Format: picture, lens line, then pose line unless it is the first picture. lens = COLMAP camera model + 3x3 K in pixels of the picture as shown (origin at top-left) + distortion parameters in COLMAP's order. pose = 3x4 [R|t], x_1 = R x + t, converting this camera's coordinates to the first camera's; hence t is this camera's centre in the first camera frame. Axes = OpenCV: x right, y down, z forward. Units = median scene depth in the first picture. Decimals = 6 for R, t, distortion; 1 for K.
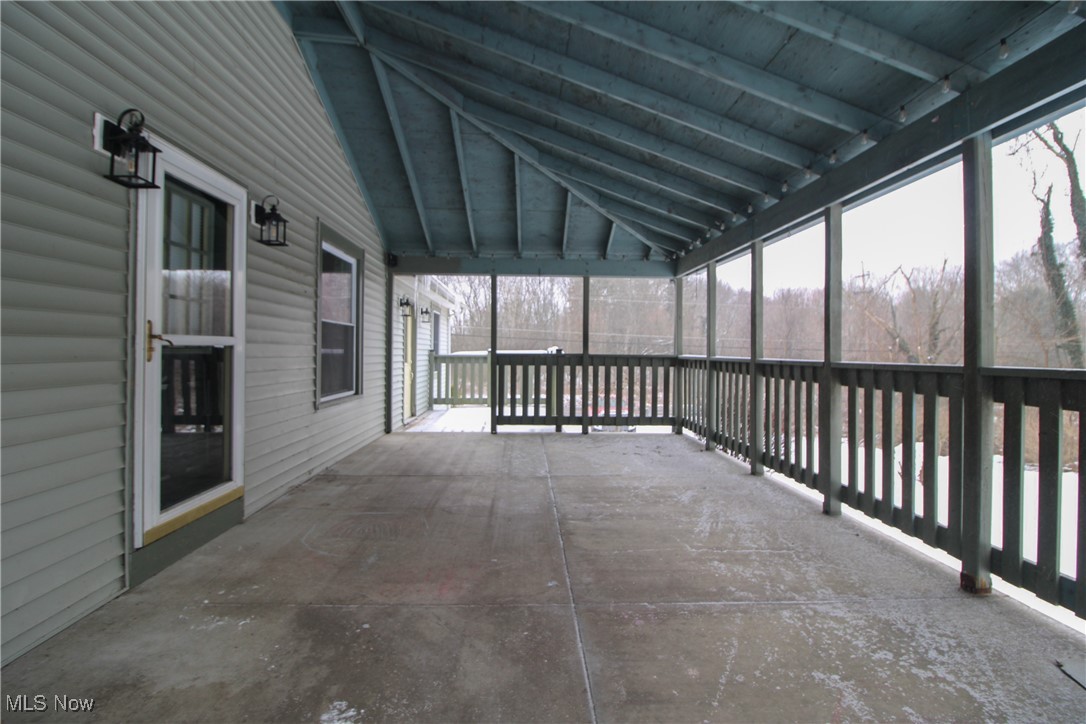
lens RADIAL K [[507.6, 0, 542.3], [0, 507.6, 348.0], [0, 0, 1]] dist [0.002632, -0.011810]
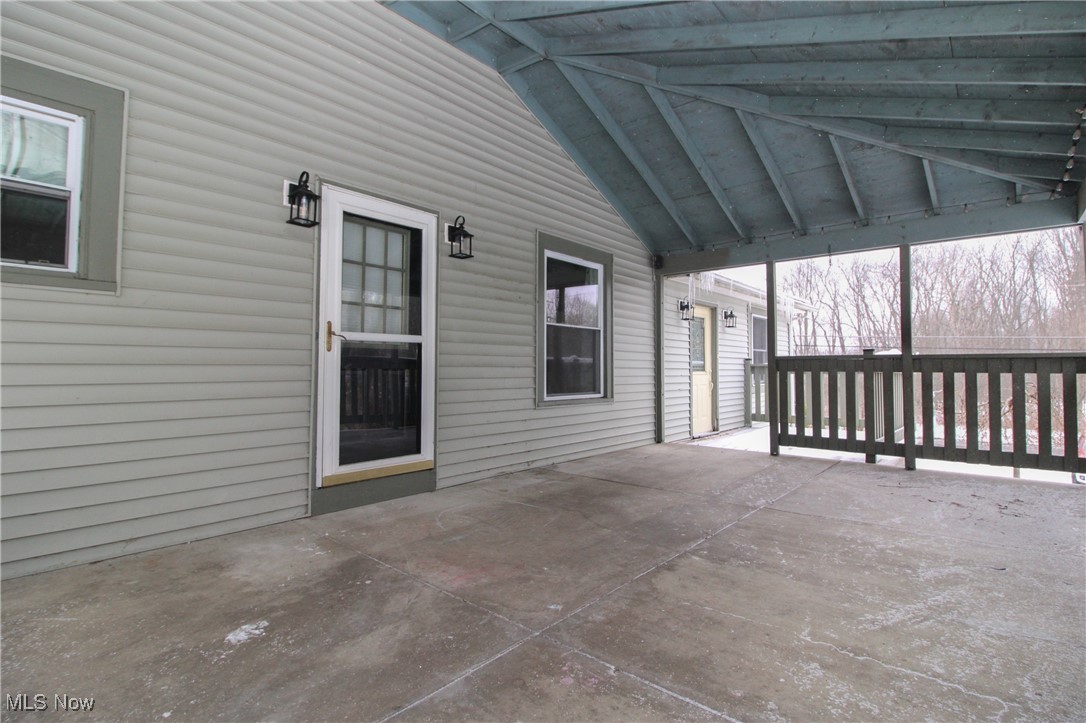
lens RADIAL K [[526.4, 0, 543.4], [0, 526.4, 351.7], [0, 0, 1]] dist [0.002414, -0.012880]
pose [[0.728099, -0.028149, -0.684894, 0.457752], [0.007757, 0.999431, -0.032830, 0.057520], [0.685429, 0.018591, 0.727902, 0.268043]]
